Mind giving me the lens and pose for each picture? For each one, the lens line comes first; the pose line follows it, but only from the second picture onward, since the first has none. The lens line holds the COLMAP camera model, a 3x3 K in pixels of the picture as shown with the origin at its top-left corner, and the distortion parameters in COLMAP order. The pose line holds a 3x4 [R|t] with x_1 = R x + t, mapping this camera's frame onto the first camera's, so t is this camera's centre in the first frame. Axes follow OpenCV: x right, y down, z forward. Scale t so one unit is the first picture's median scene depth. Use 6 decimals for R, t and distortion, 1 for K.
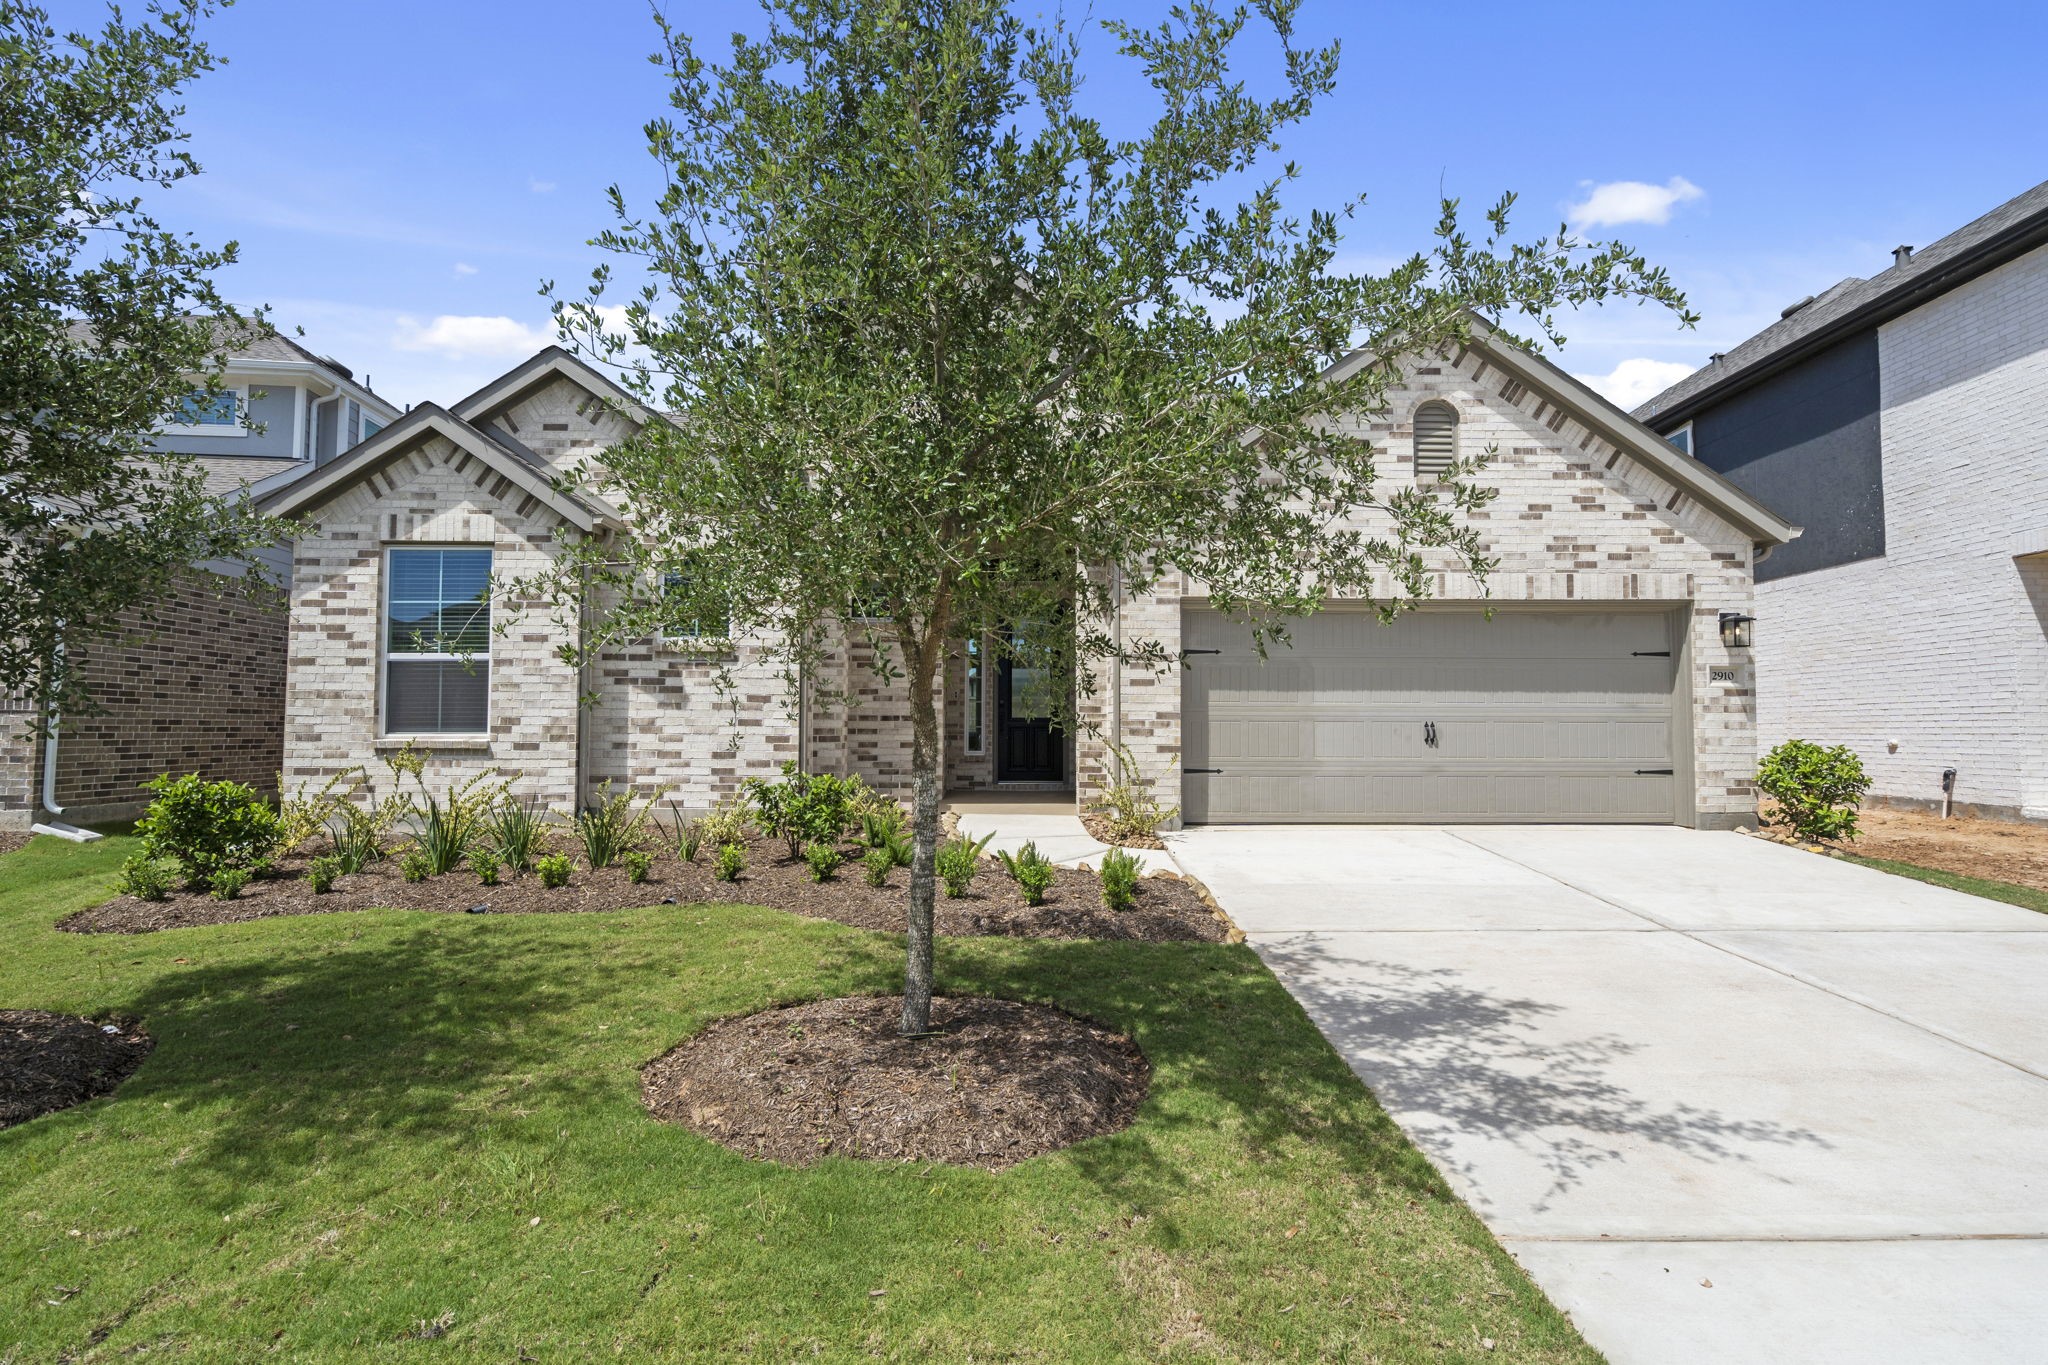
lens RADIAL K [[1020.7, 0, 1024.0], [0, 1020.7, 682.5], [0, 0, 1]] dist [0.000013, 0.001820]
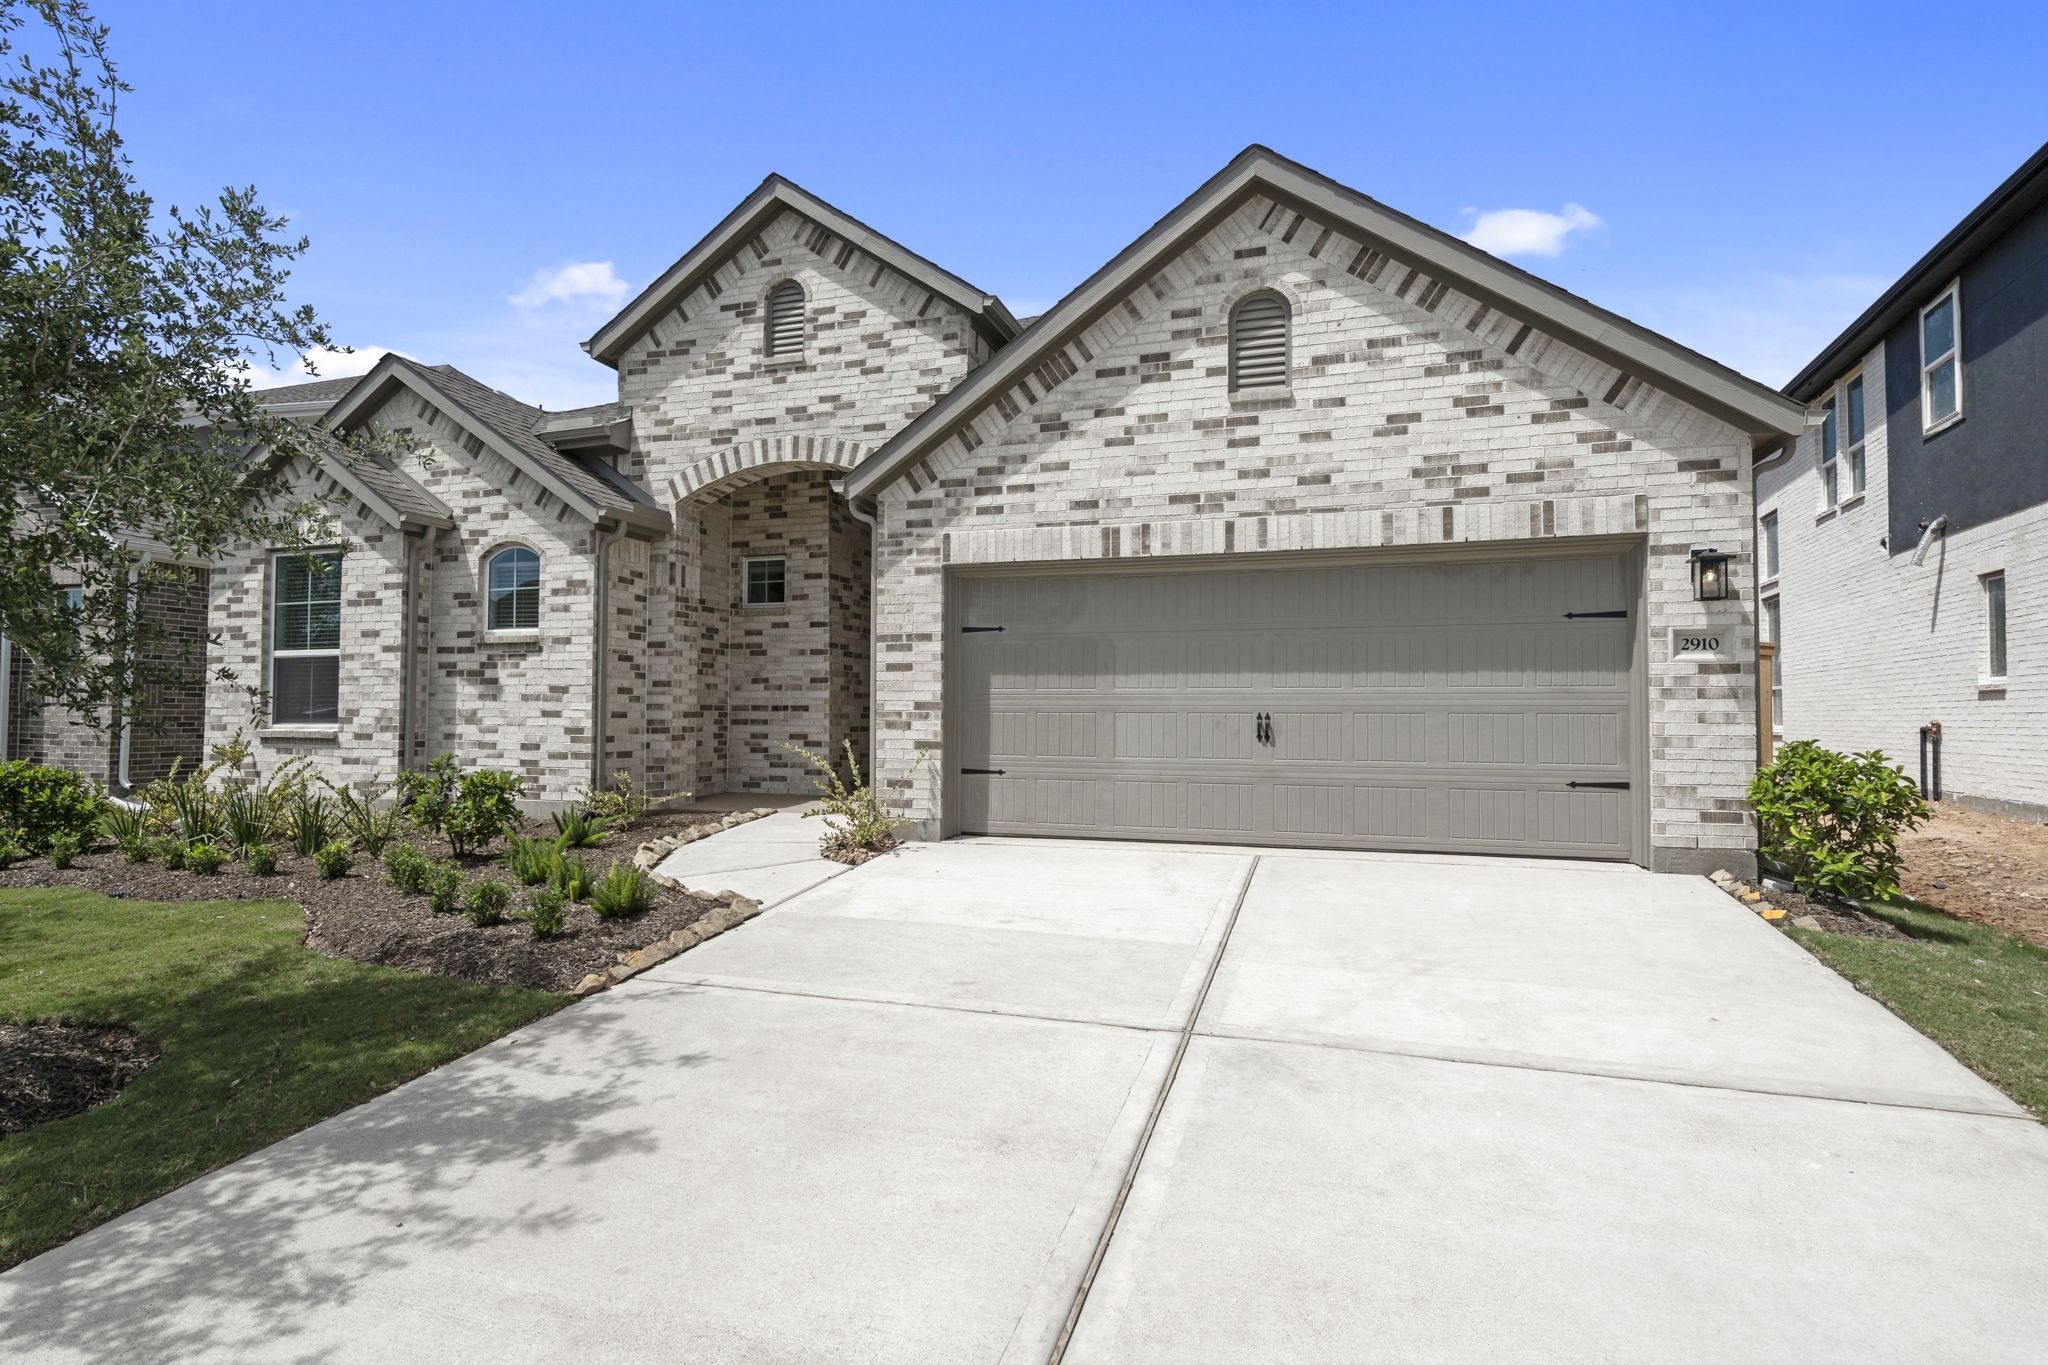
lens RADIAL K [[1020.7, 0, 1024.0], [0, 1020.7, 682.5], [0, 0, 1]] dist [0.000013, 0.001820]
pose [[0.943261, -0.010116, -0.331898, 0.493368], [0.014641, 0.999831, 0.011135, 0.004789], [0.331729, -0.015362, 0.943250, 0.223871]]
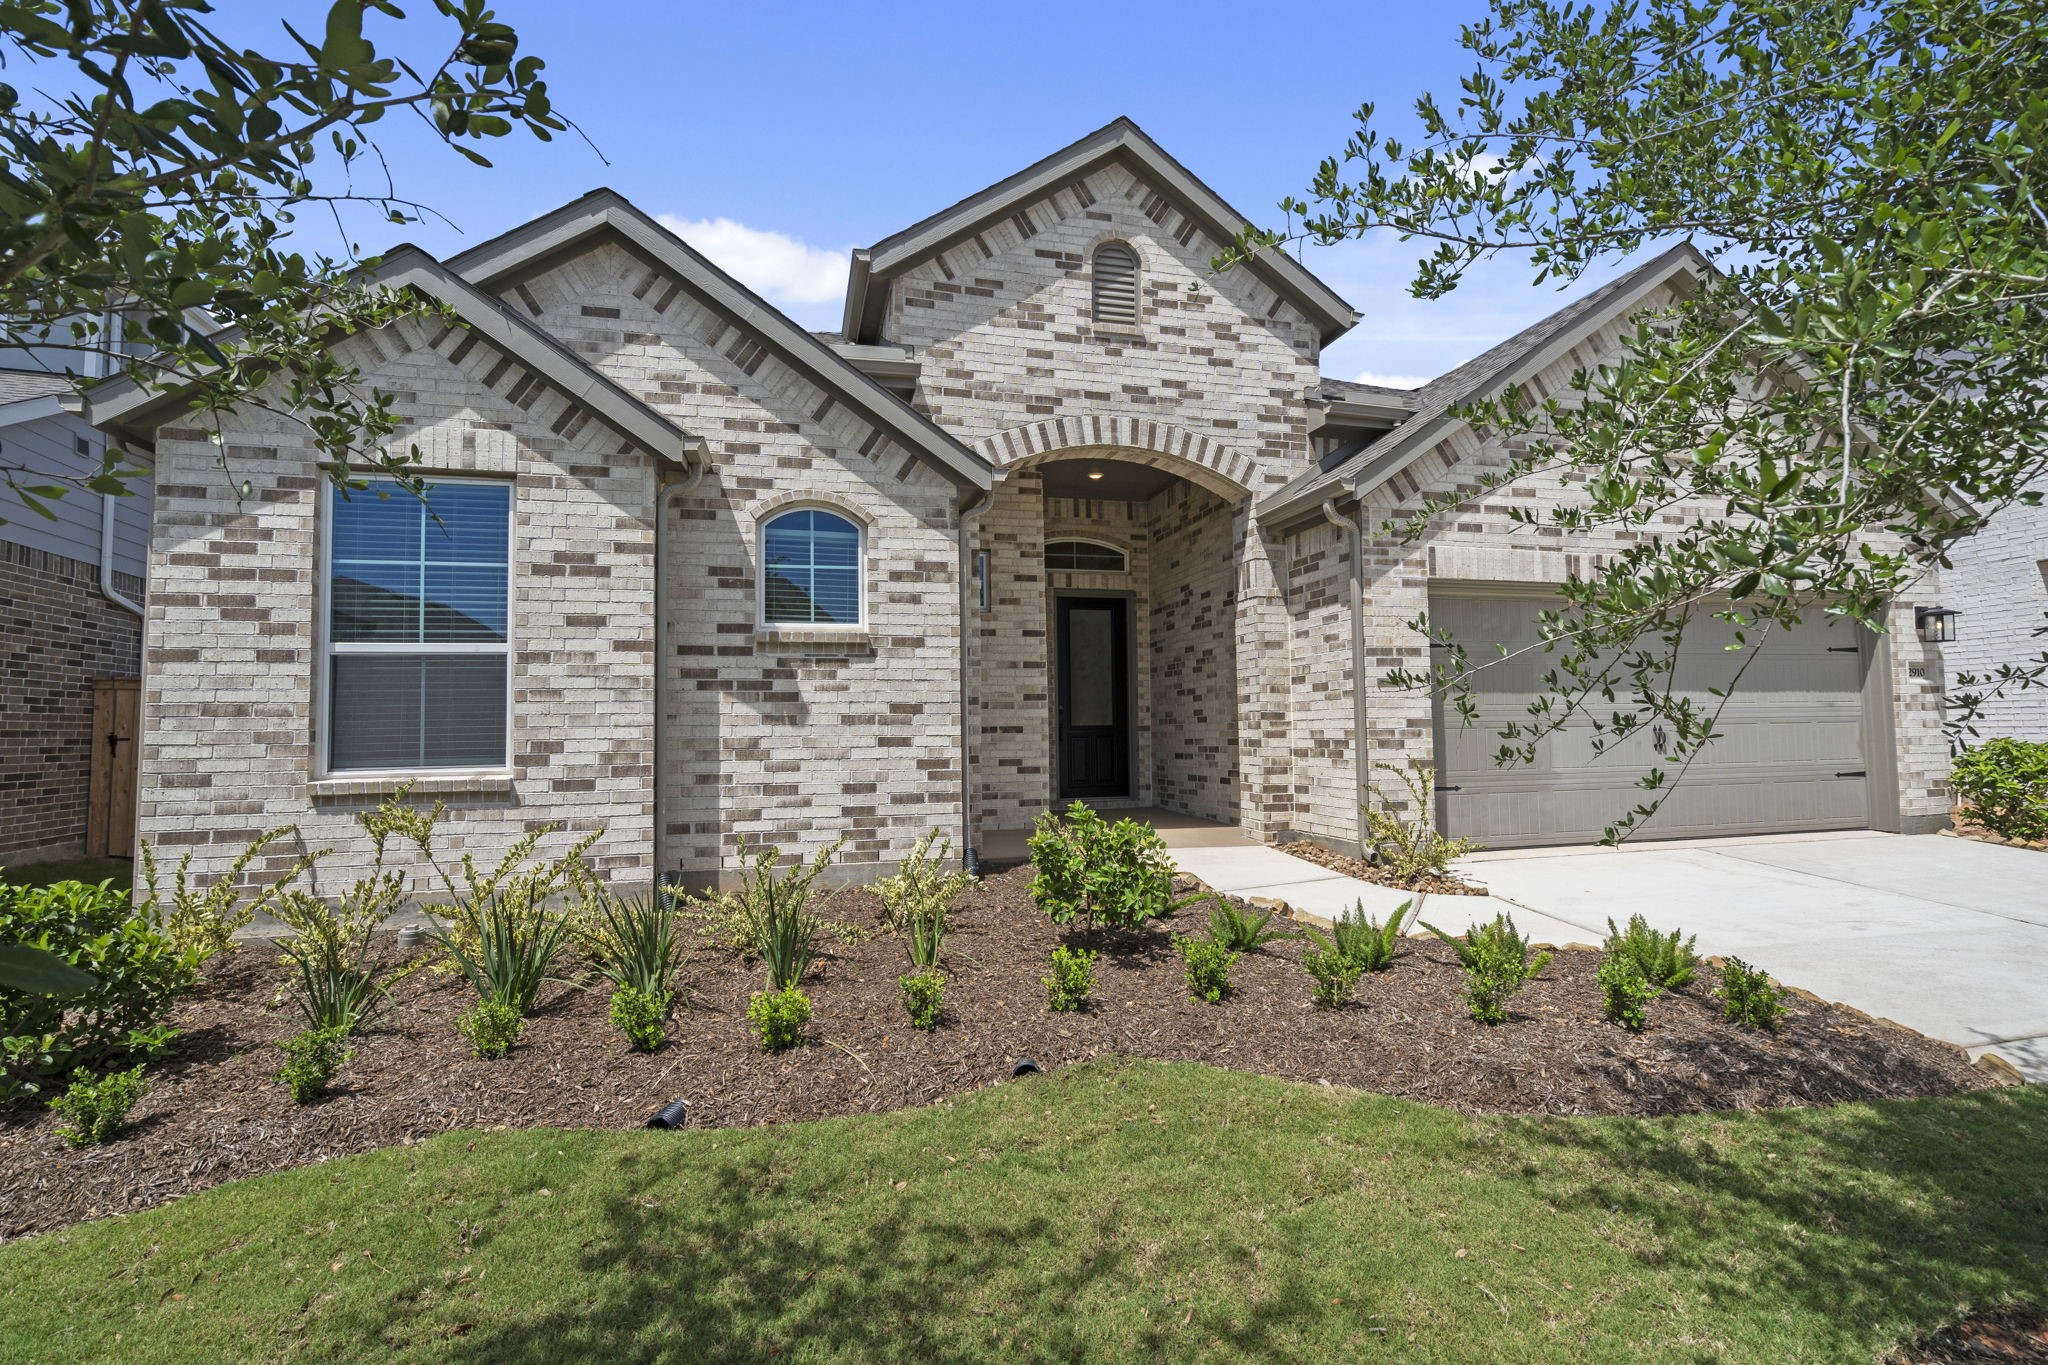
lens RADIAL K [[924.1, 0, 1027.9], [0, 924.1, 679.5], [0, 0, 1]] dist [-0.003429, 0.000147]
pose [[0.975036, -0.004909, 0.221994, -0.324112], [0.006762, 0.999948, -0.007587, 0.001028], [-0.221945, 0.008898, 0.975018, 0.345078]]
